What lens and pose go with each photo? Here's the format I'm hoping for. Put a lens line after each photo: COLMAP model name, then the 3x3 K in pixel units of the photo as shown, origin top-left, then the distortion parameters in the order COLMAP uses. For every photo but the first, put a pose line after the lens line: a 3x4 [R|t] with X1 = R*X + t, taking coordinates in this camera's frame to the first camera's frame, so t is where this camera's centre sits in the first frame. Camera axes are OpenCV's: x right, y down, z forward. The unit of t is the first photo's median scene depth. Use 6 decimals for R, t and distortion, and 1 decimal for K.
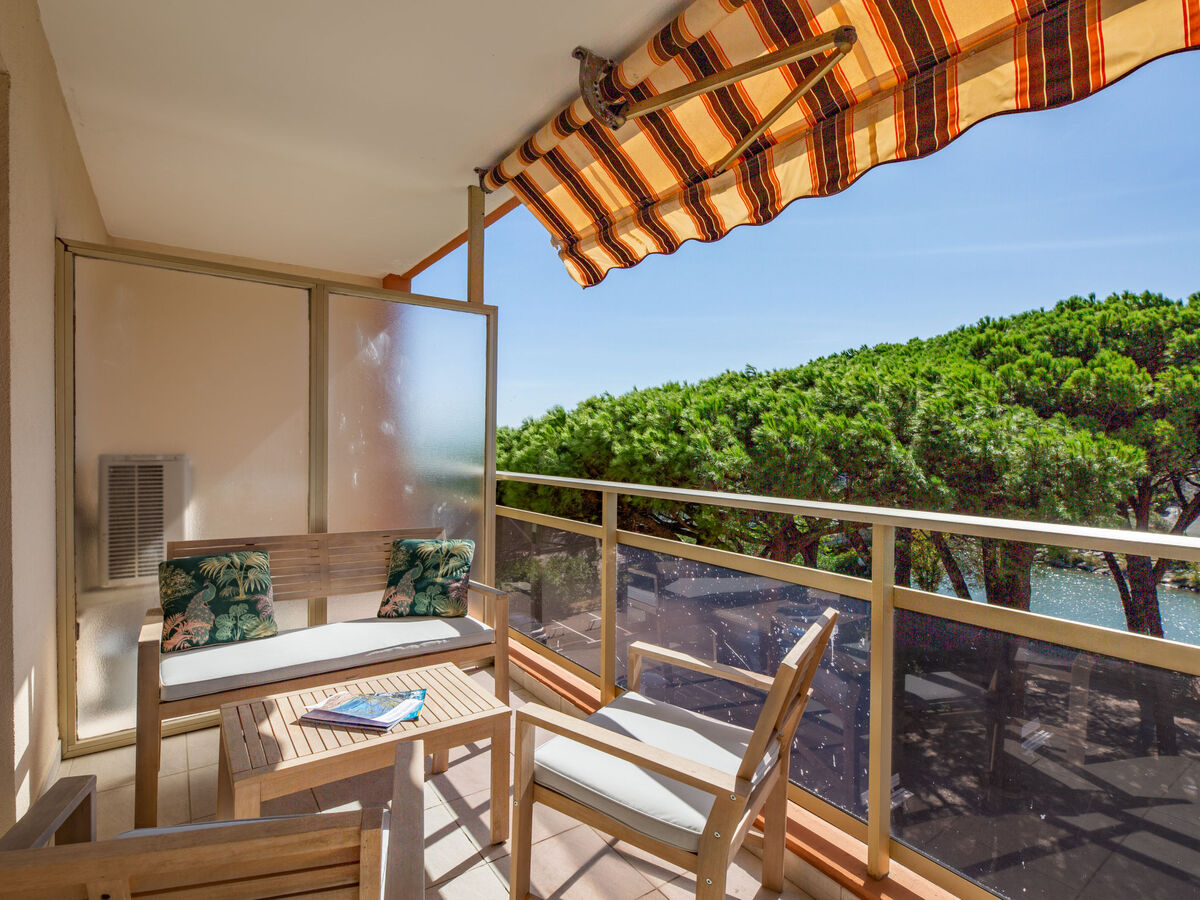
lens RADIAL K [[601.9, 0, 600.0], [0, 601.9, 450.0], [0, 0, 1]] dist [0.002895, -0.001236]
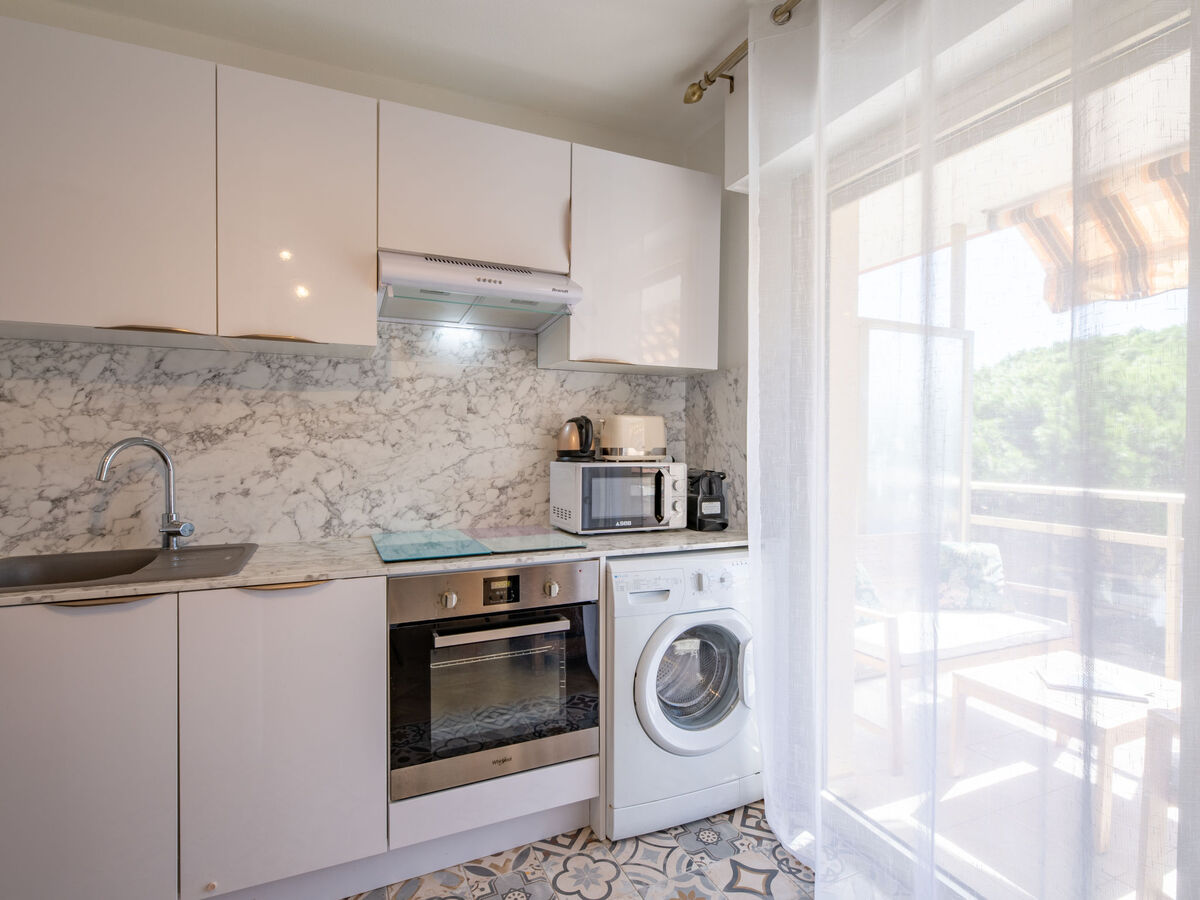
lens RADIAL K [[601.9, 0, 600.0], [0, 601.9, 450.0], [0, 0, 1]] dist [0.002895, -0.001236]
pose [[0.980673, 0.000269, -0.195652, -0.628752], [-0.000272, 1.000000, 0.000012, -0.021858], [0.195651, 0.000042, 0.980673, -0.211485]]
